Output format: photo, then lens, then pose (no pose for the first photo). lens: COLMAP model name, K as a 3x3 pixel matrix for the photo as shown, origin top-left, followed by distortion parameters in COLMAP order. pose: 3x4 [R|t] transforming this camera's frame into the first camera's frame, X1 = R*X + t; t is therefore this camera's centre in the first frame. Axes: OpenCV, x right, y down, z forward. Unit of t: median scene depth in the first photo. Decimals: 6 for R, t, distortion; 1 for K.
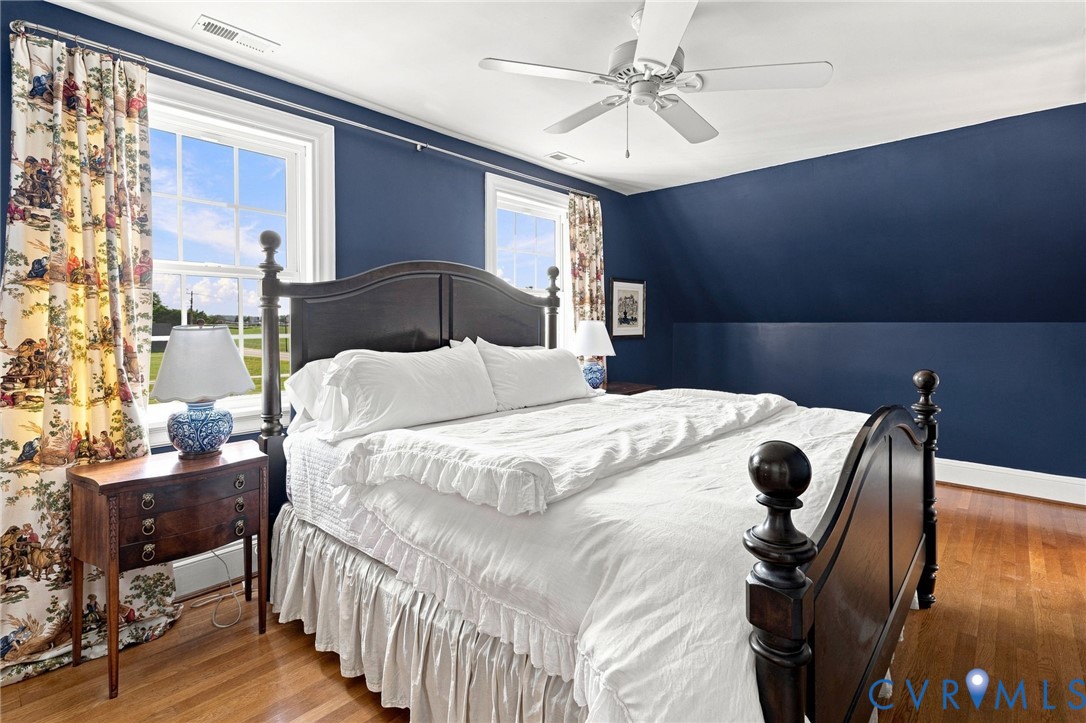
lens RADIAL K [[509.0, 0, 540.1], [0, 509.0, 338.2], [0, 0, 1]] dist [-0.000583, -0.000969]
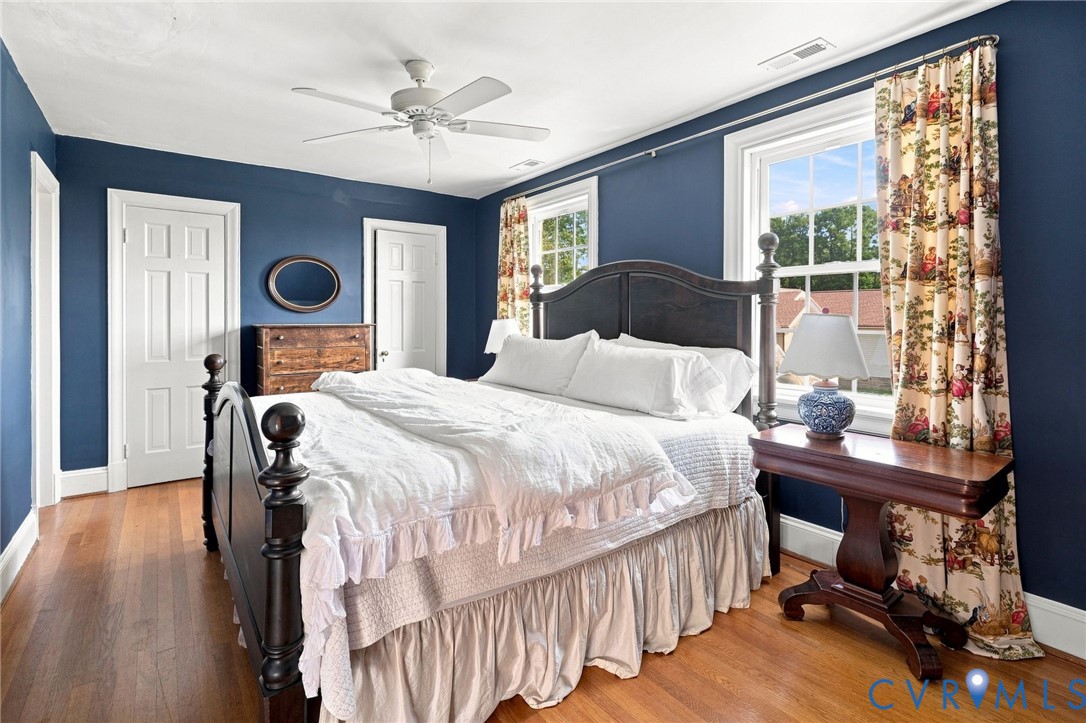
lens RADIAL K [[540.0, 0, 541.4], [0, 540.0, 319.3], [0, 0, 1]] dist [-0.000812, -0.000491]
pose [[-0.190354, 0.000486, -0.981715, 0.378939], [-0.024664, 0.999682, 0.005277, -0.010623], [0.981406, 0.025218, -0.190282, 0.406349]]
